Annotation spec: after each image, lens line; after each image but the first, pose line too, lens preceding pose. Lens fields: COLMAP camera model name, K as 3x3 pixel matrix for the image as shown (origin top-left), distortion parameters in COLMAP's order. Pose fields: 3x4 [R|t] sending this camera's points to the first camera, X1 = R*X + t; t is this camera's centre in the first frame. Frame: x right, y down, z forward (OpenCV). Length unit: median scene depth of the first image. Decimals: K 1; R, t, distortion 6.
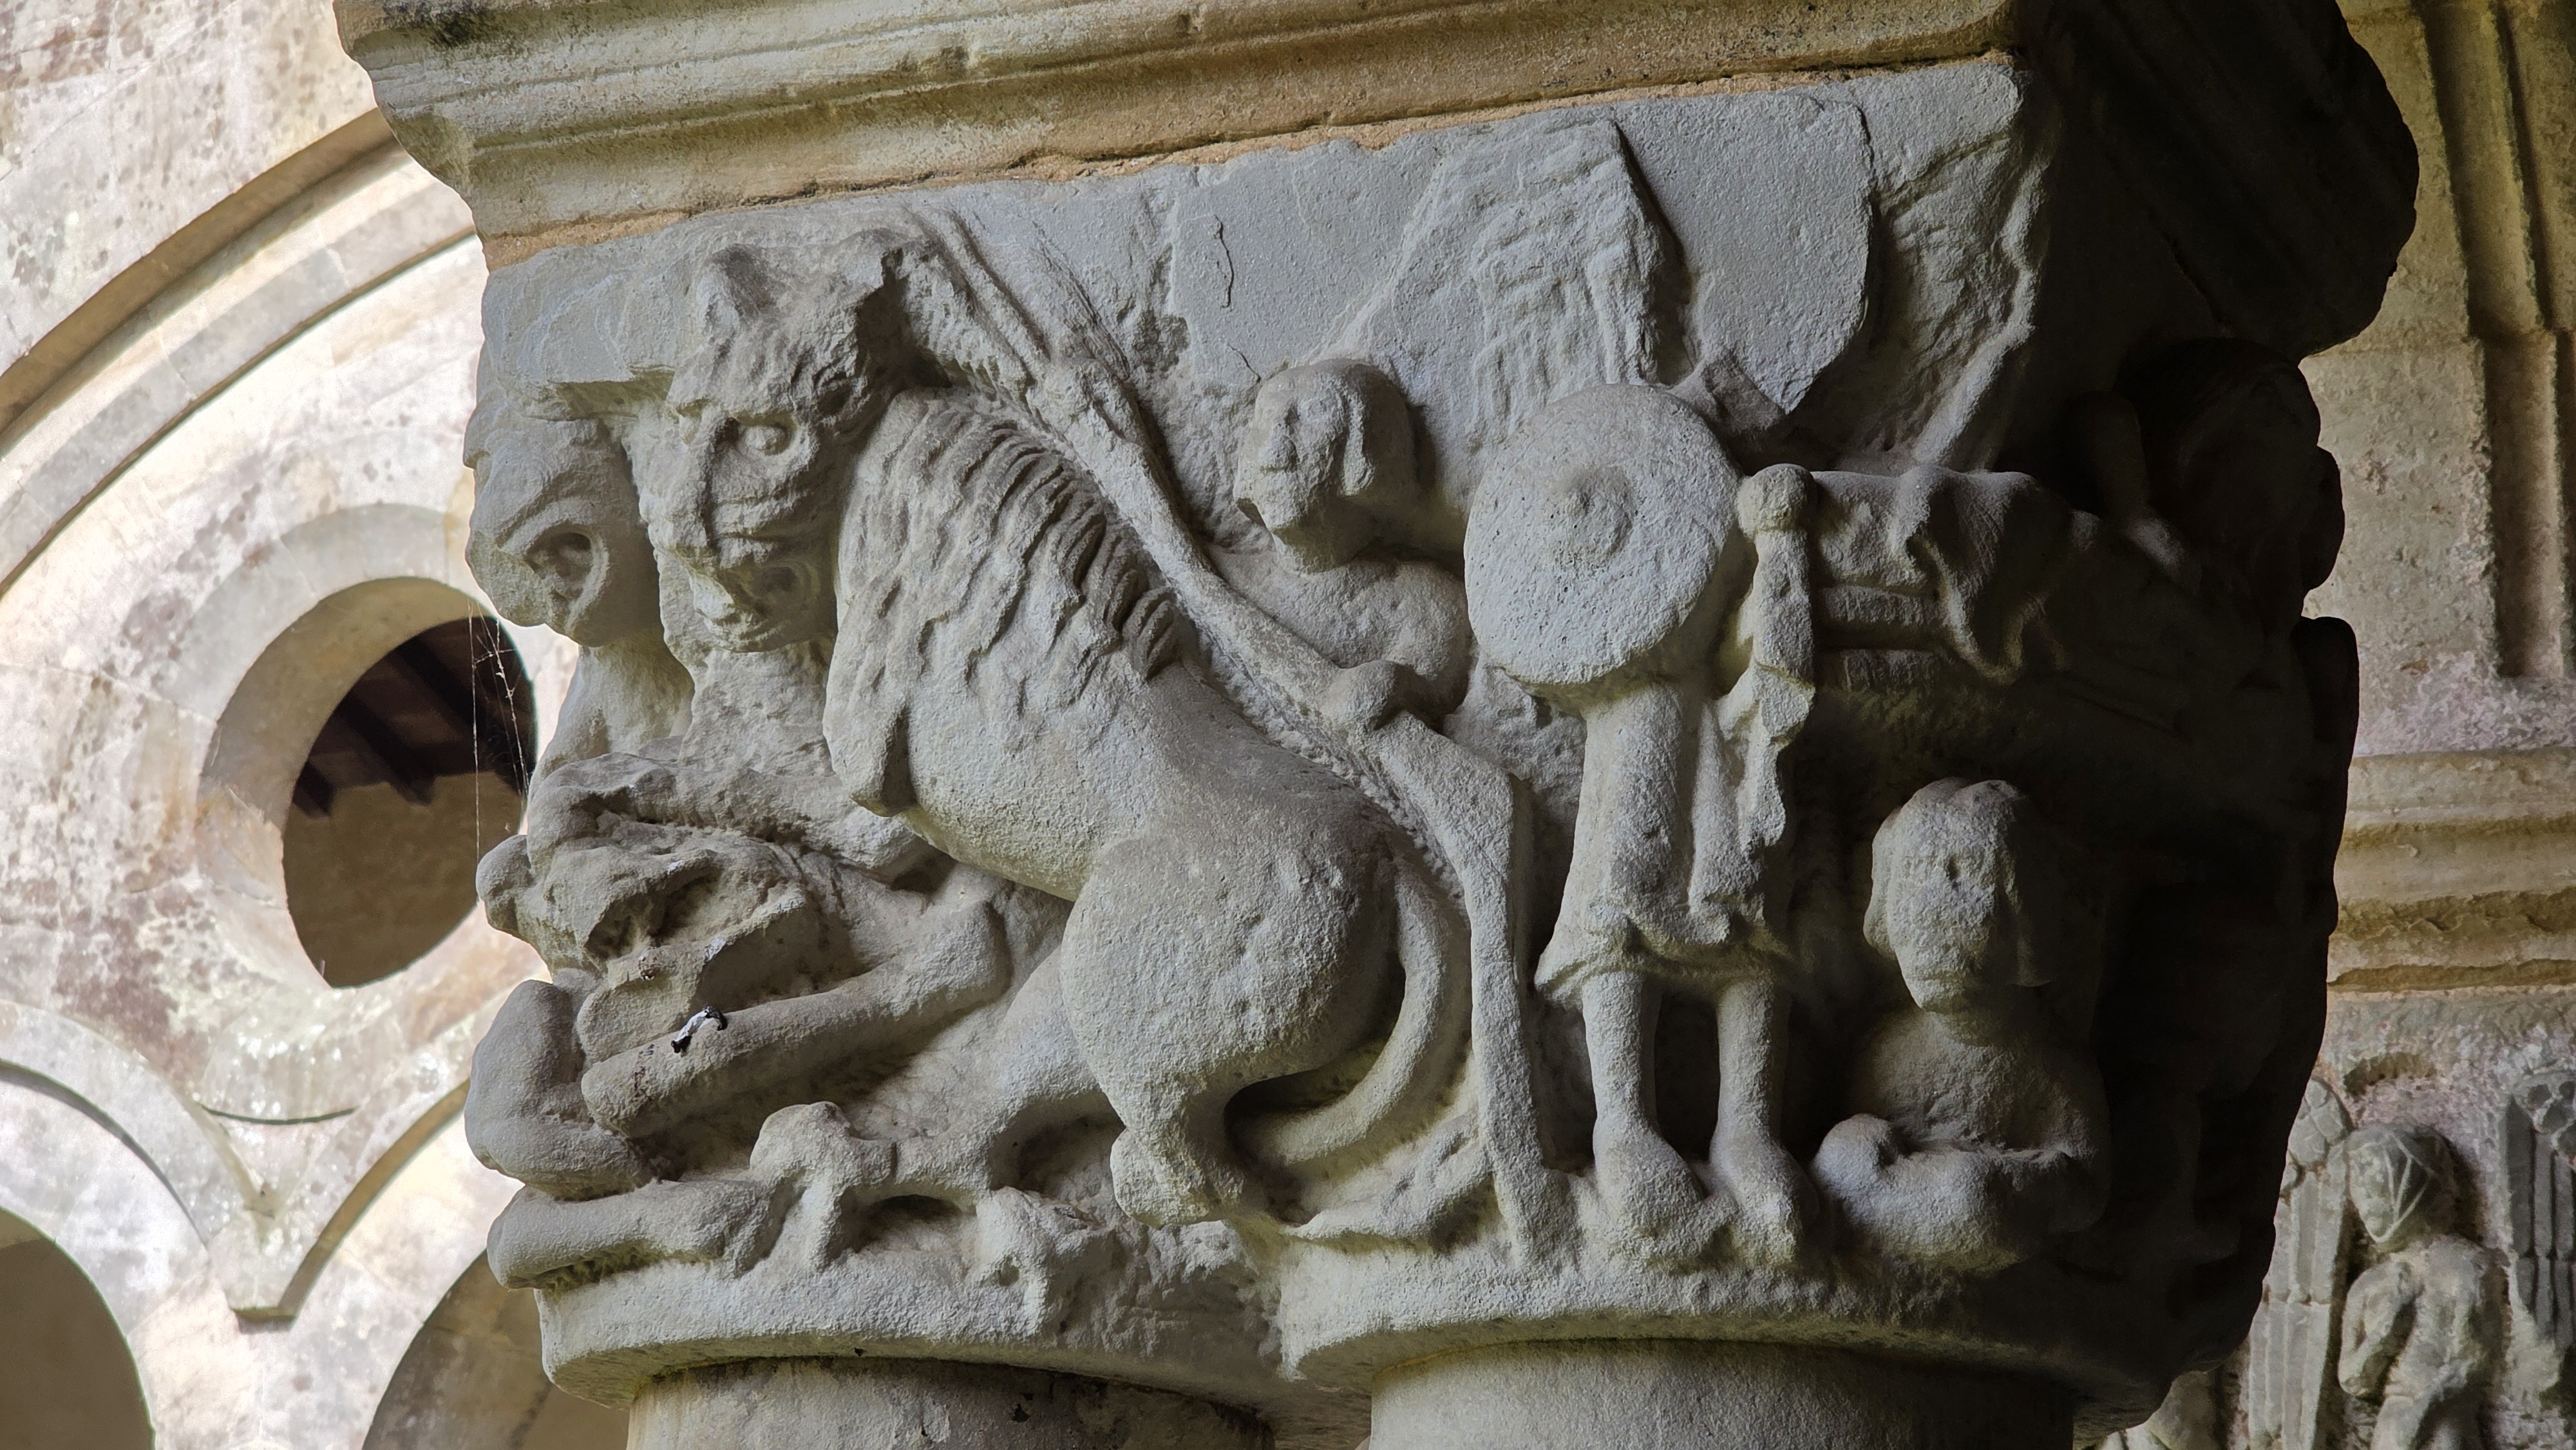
lens RADIAL K [[5077.8, 0, 1286.5], [0, 5077.8, 724.5], [0, 0, 1]] dist [-0.100029, 0.000000]
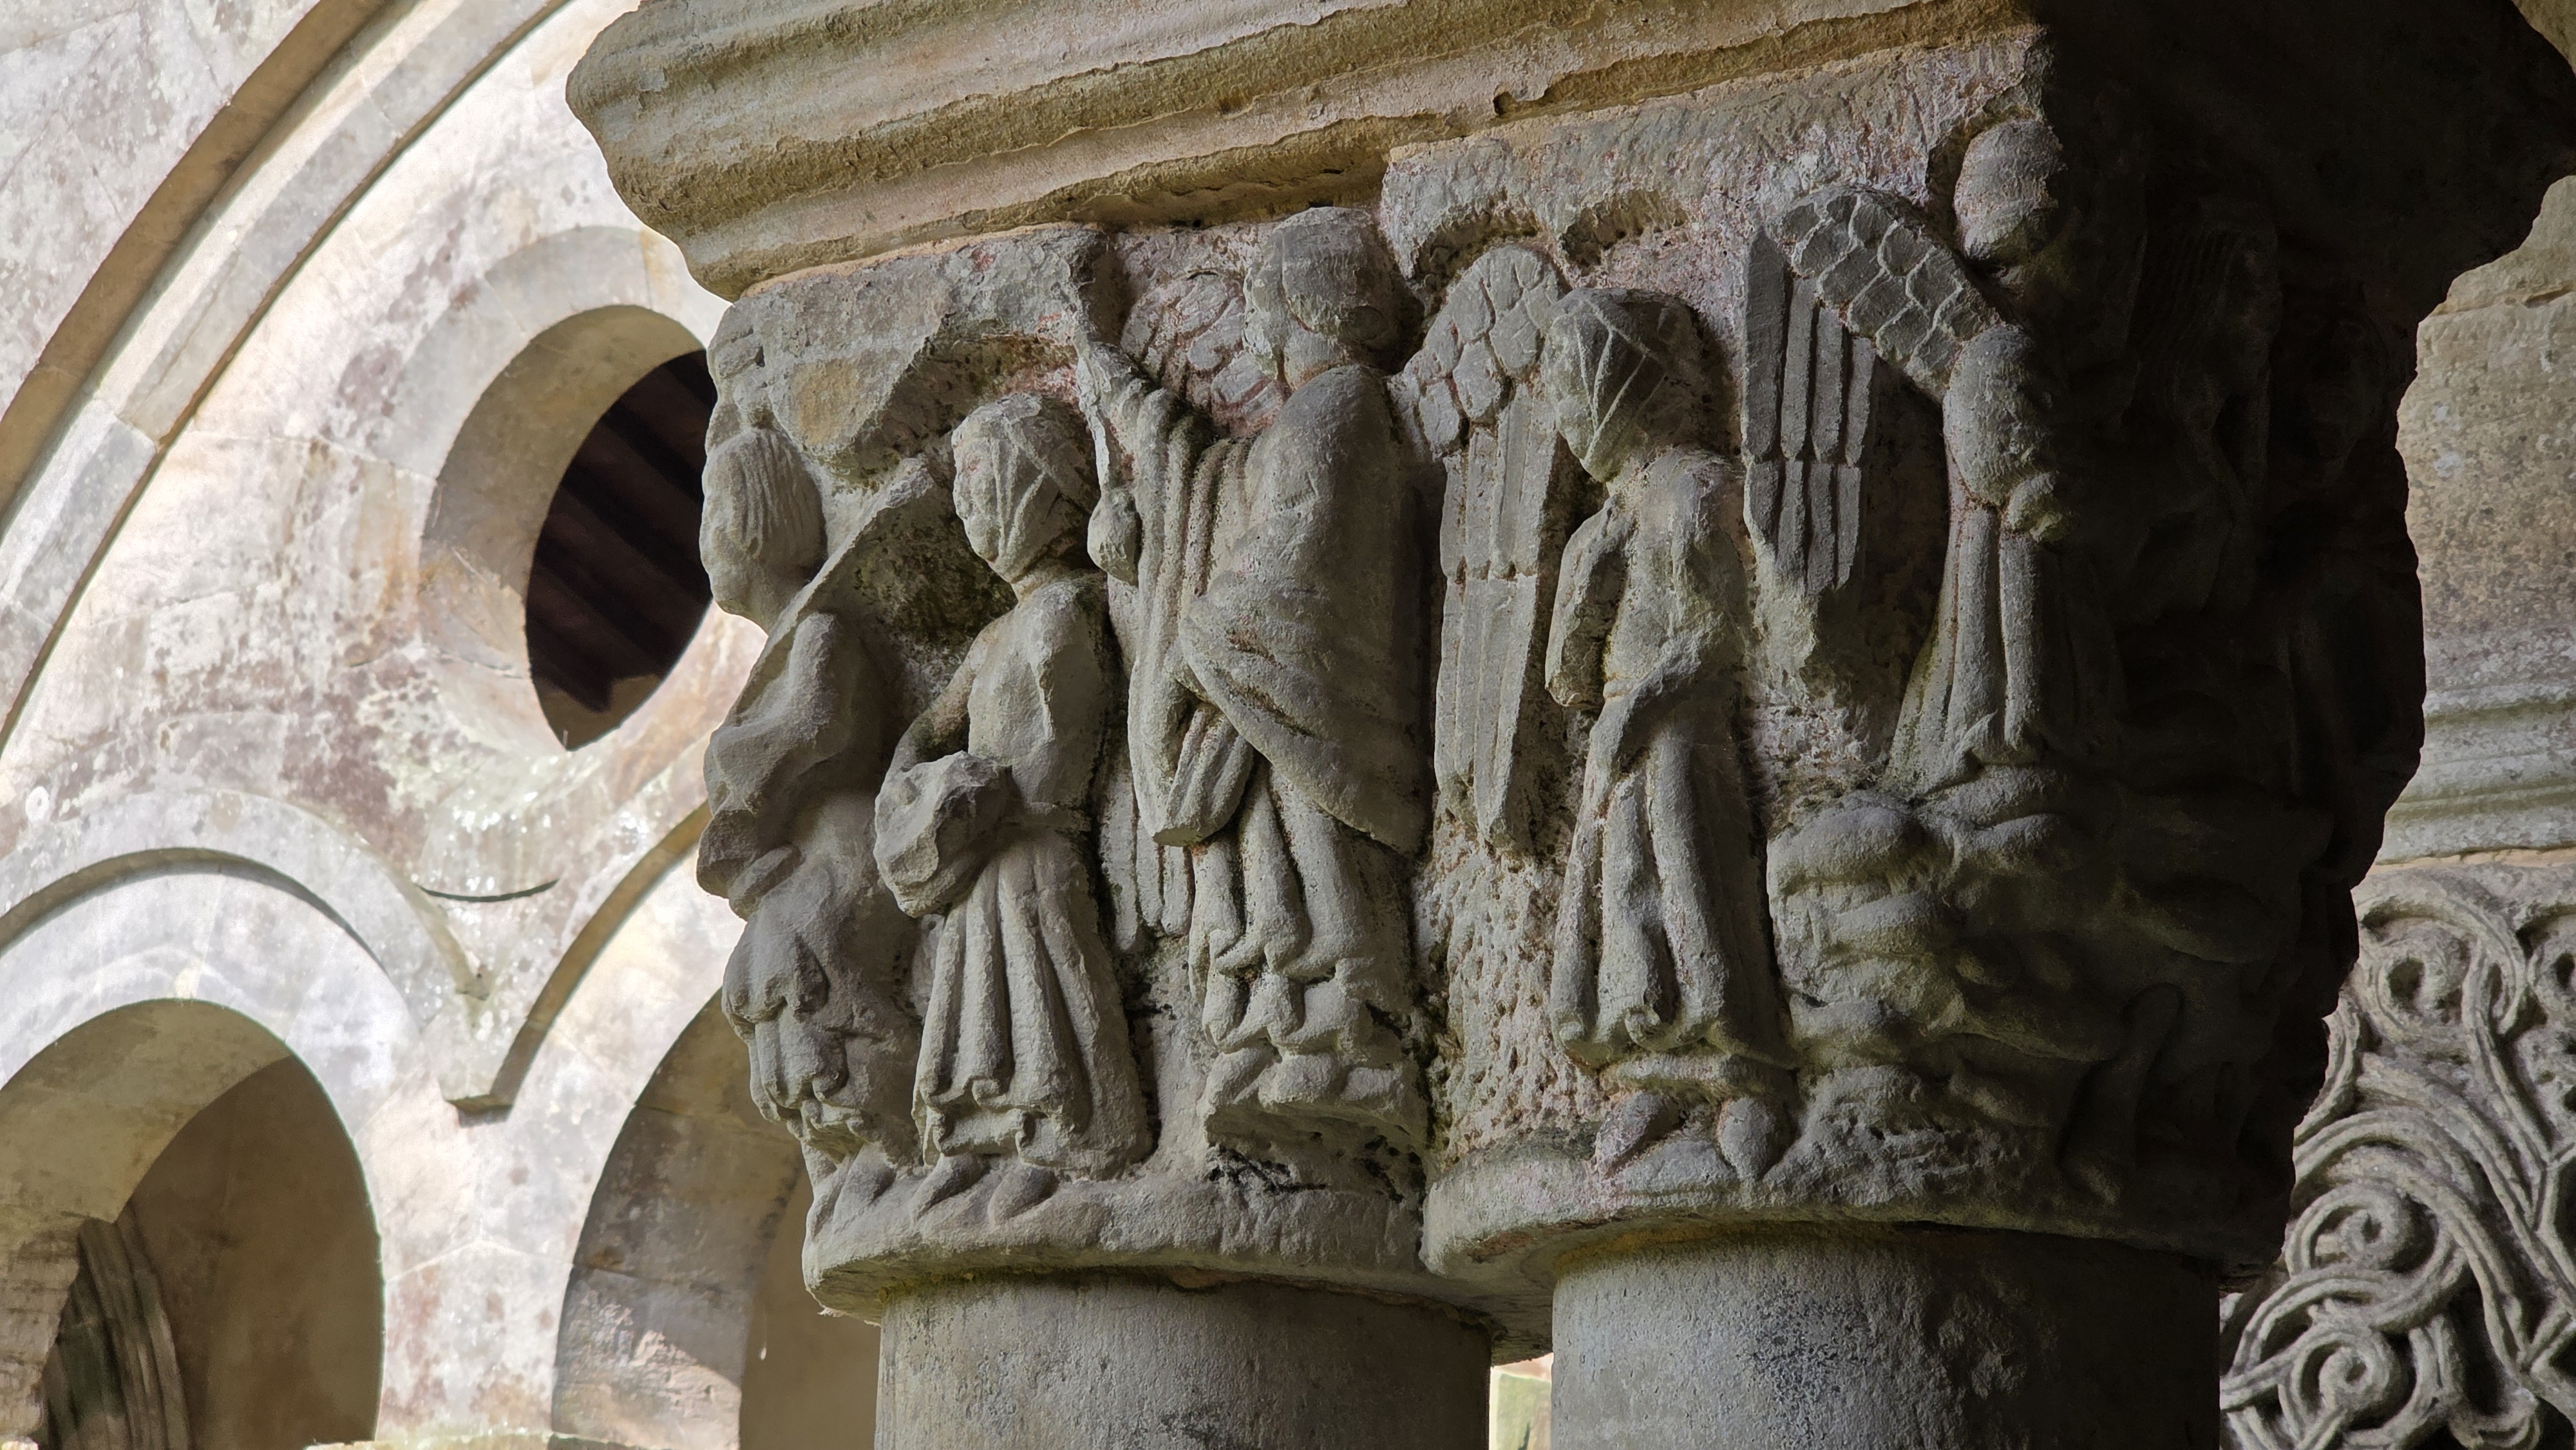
lens RADIAL K [[5077.8, 0, 1287.7], [0, 5077.8, 729.2], [0, 0, 1]] dist [-0.100029, 0.000000]
pose [[0.986690, -0.054418, -0.153237, 0.086624], [0.058044, 0.998128, 0.019289, 0.037914], [0.151900, -0.027927, 0.988001, 0.106351]]
